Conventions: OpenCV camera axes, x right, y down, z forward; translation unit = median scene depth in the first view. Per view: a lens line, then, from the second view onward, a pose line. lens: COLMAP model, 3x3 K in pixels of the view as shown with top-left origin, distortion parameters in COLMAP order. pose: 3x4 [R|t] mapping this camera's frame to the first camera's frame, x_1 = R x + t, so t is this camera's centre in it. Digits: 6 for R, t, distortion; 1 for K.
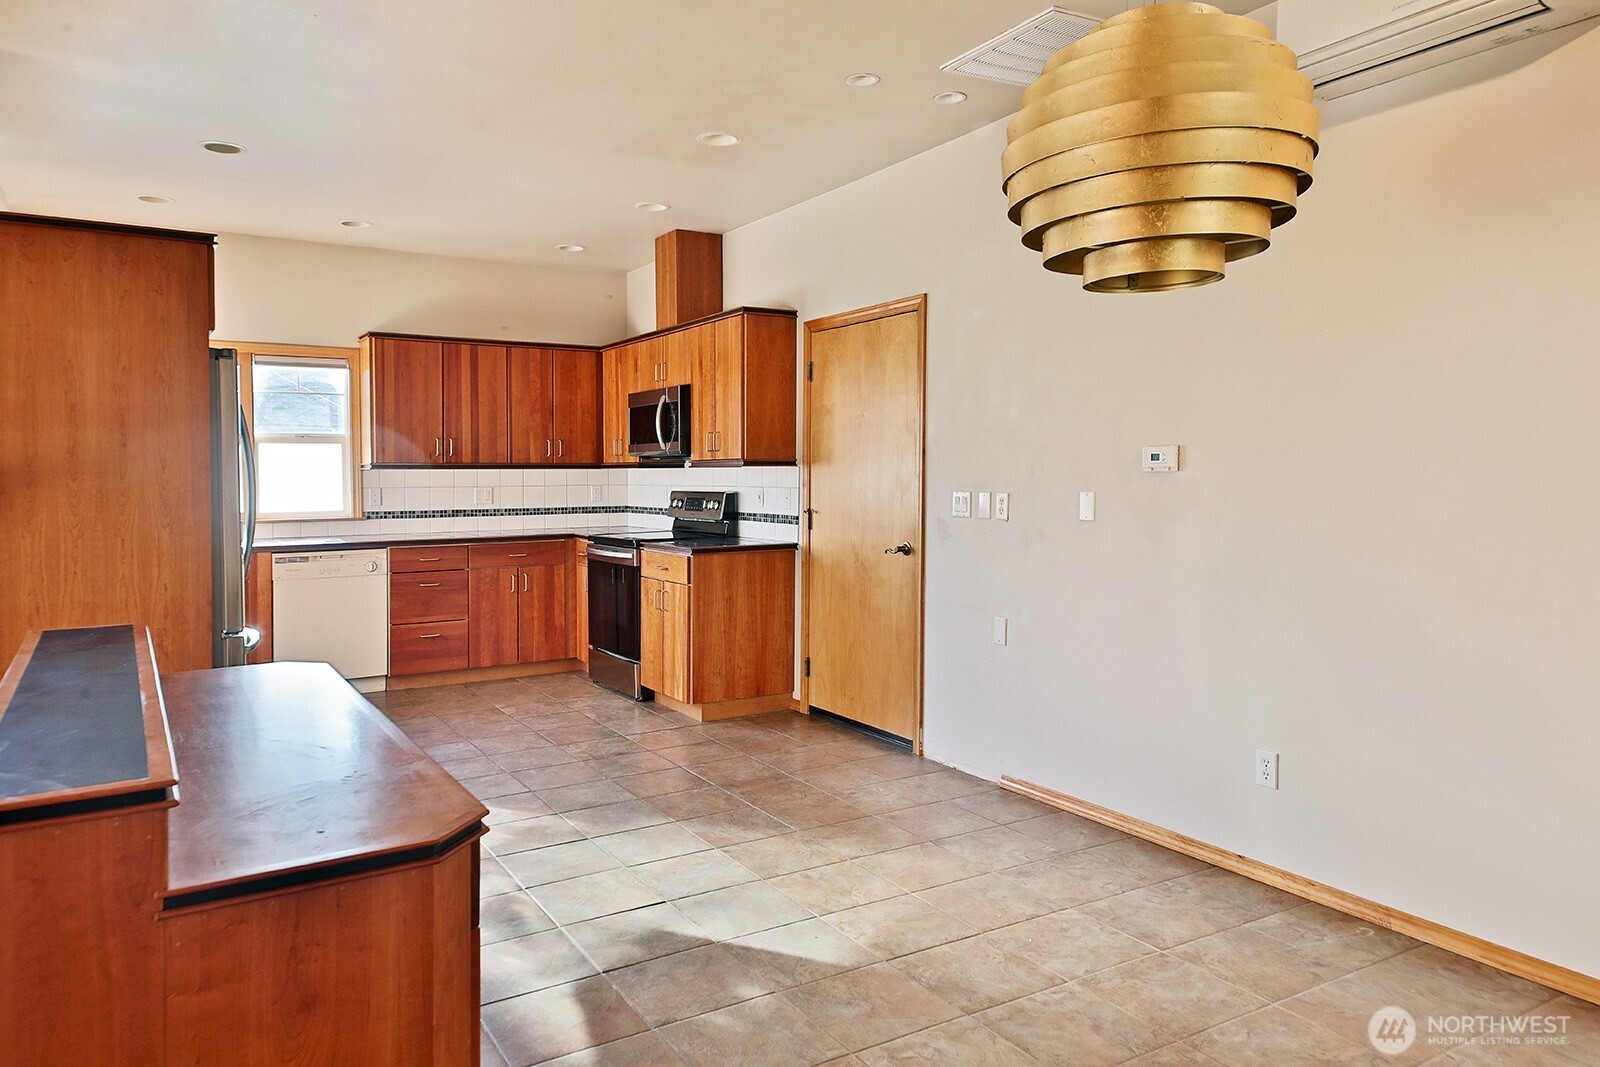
lens RADIAL K [[1065.8, 0, 757.9], [0, 1065.8, 511.4], [0, 0, 1]] dist [0.052831, -0.013258]
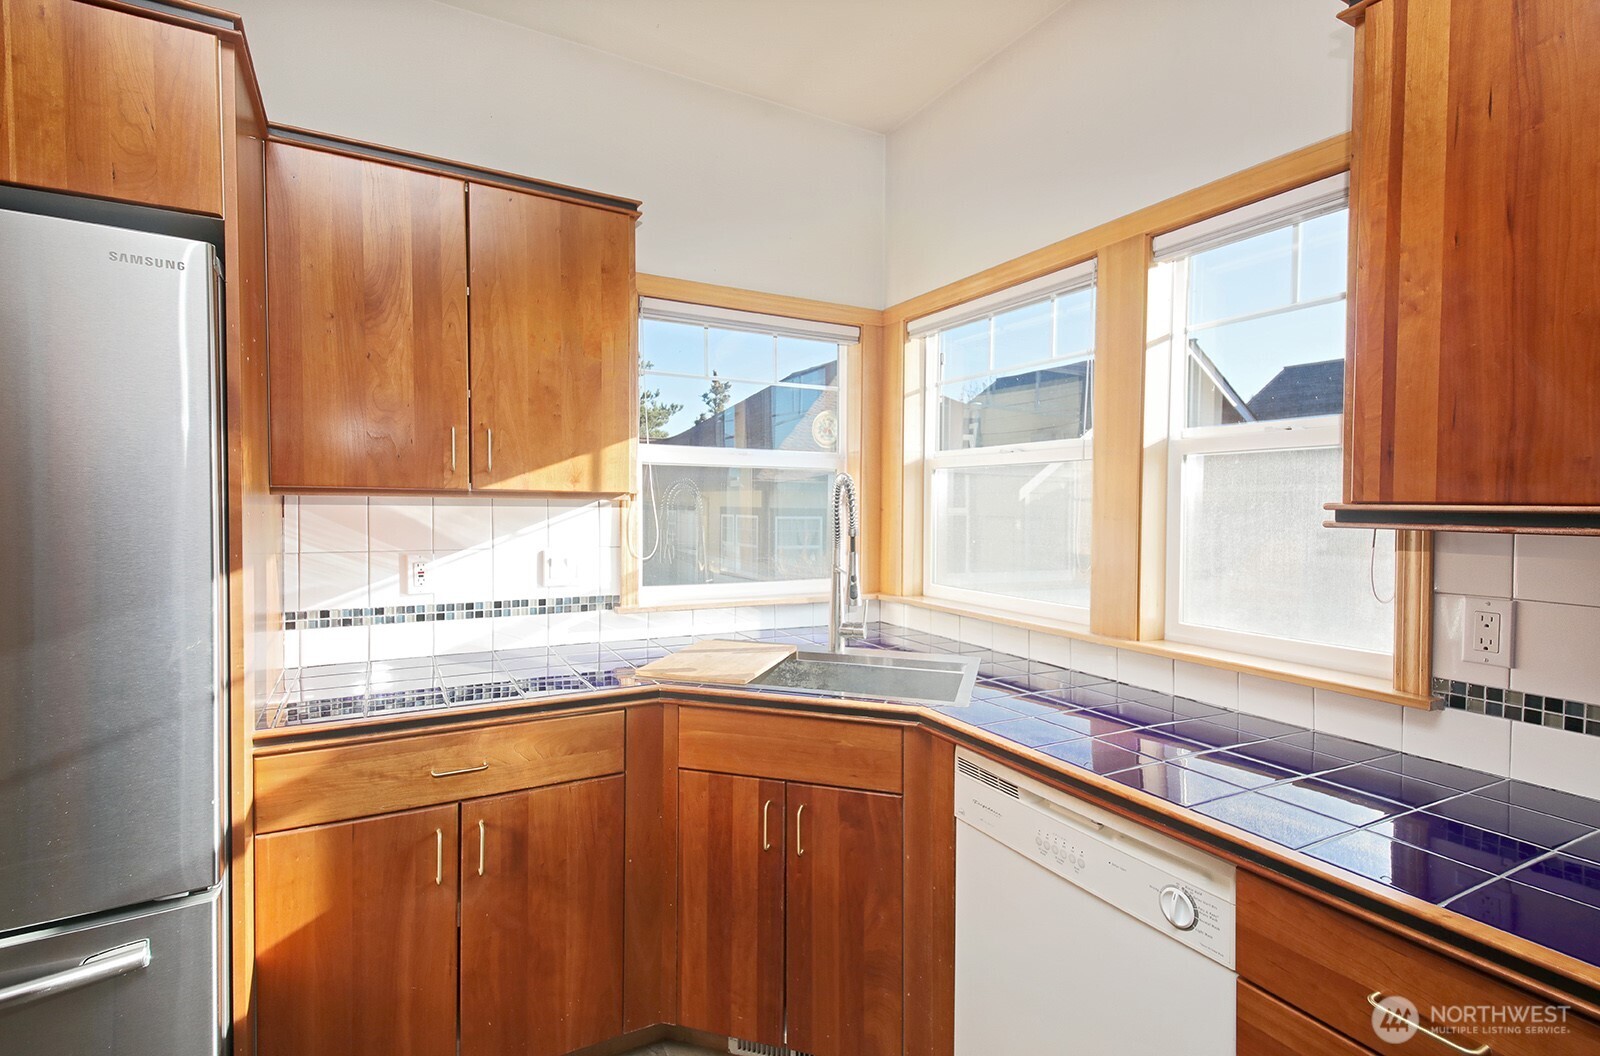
lens RADIAL K [[766.1, 0, 798.7], [0, 766.1, 508.7], [0, 0, 1]] dist [0.025848, -0.001324]
pose [[-0.014651, 0.012214, -0.999818, -0.176332], [-0.048344, 0.998747, 0.012909, -0.041411], [0.998723, 0.048524, -0.014042, 0.909056]]
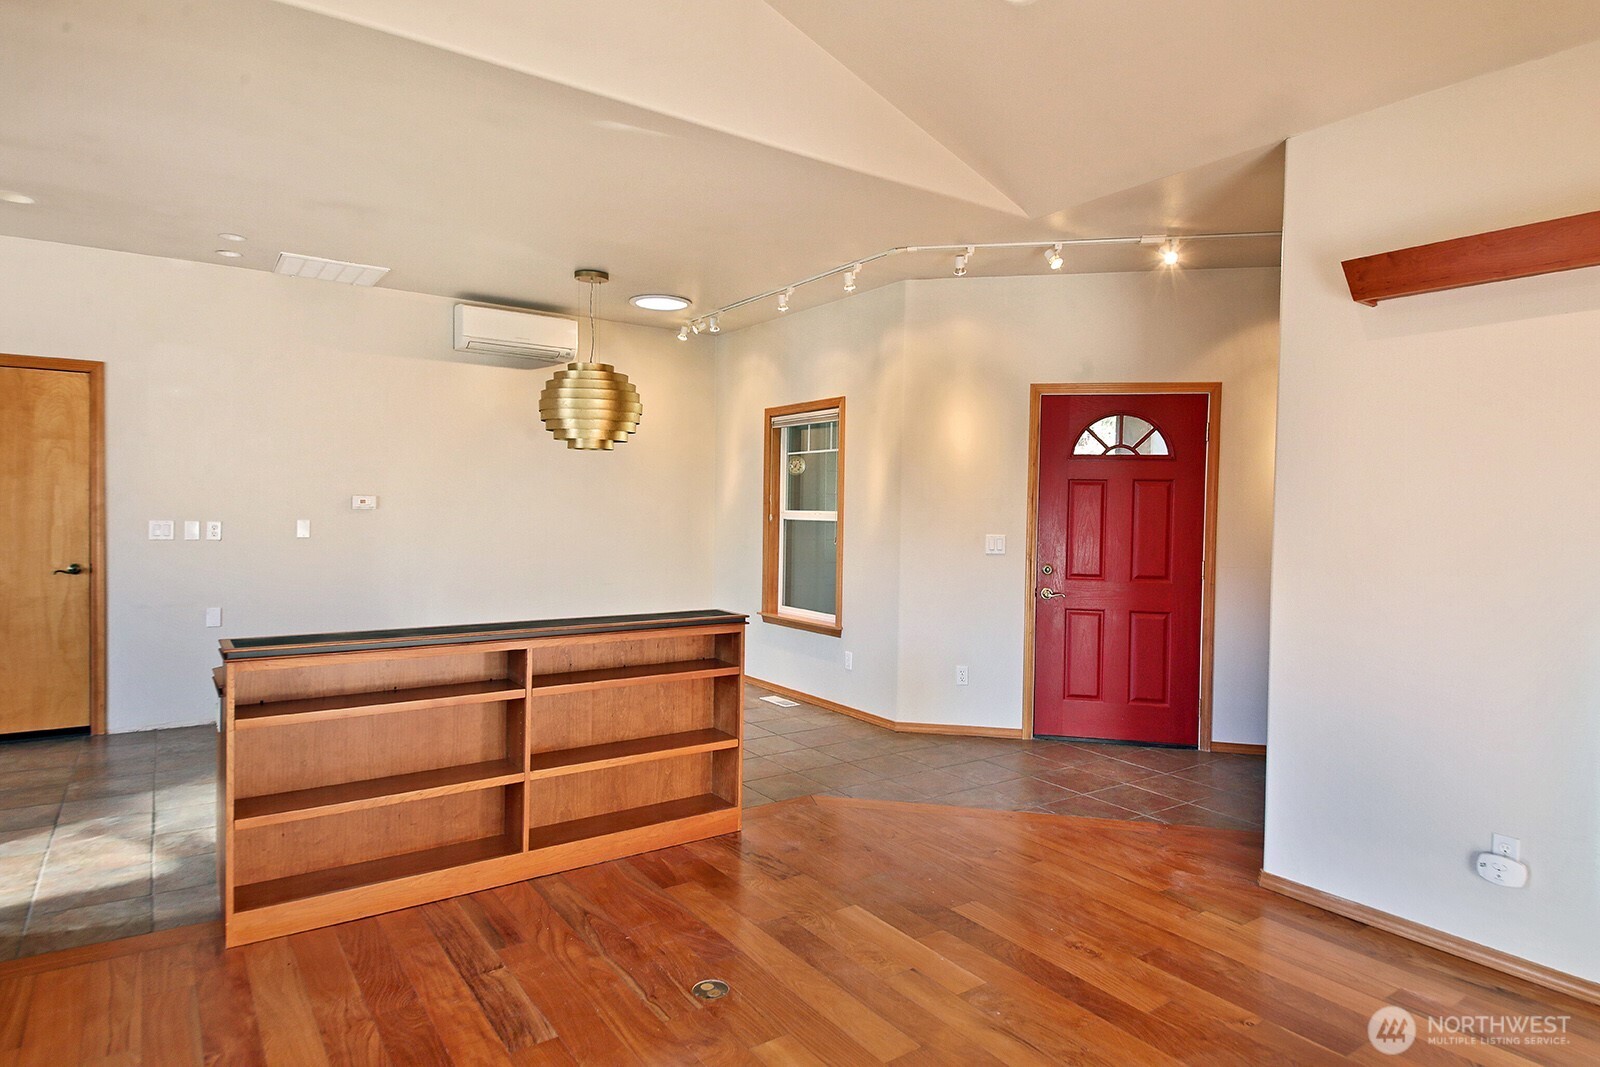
lens RADIAL K [[915.7, 0, 790.0], [0, 915.7, 524.1], [0, 0, 1]] dist [0.019864, -0.007579]
pose [[-0.072331, -0.008933, 0.997341, -0.717119], [0.022016, 0.999702, 0.010550, -0.006492], [-0.997138, 0.022720, -0.072113, 0.210019]]
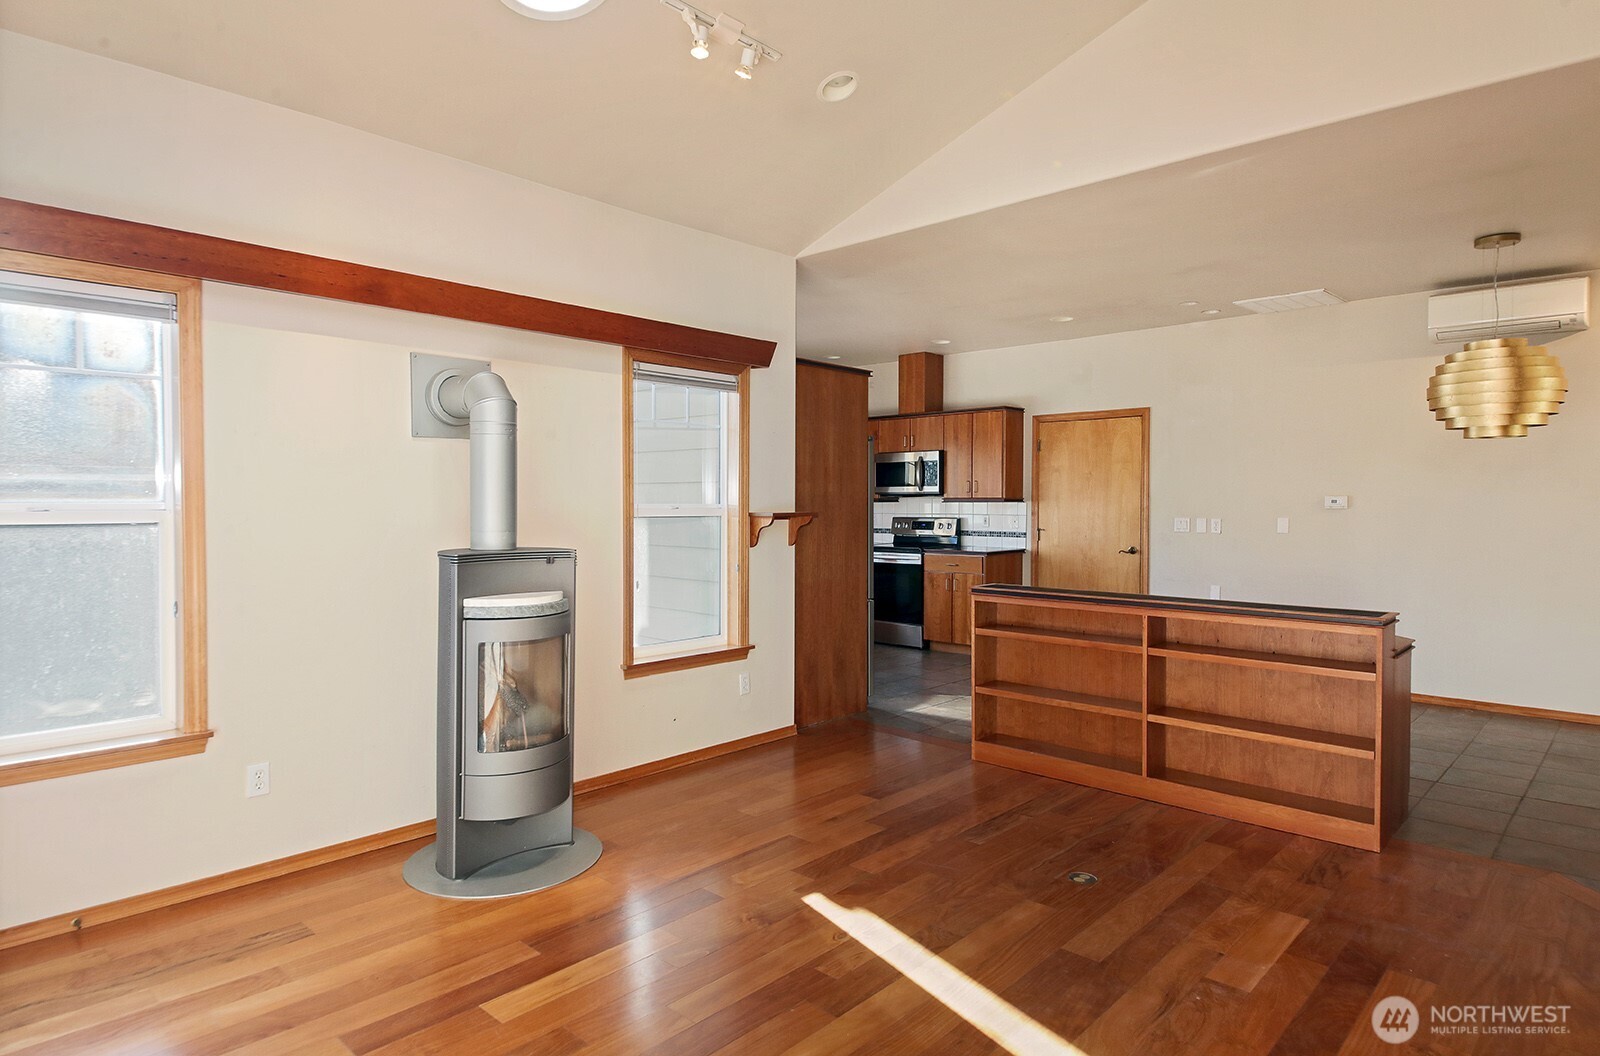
lens RADIAL K [[903.1, 0, 792.7], [0, 903.1, 513.8], [0, 0, 1]] dist [0.062483, -0.007090]
pose [[0.960524, 0.003649, 0.278173, -0.619686], [0.003181, 0.999705, -0.024099, 0.007111], [-0.278178, 0.024032, 0.960229, -0.219720]]
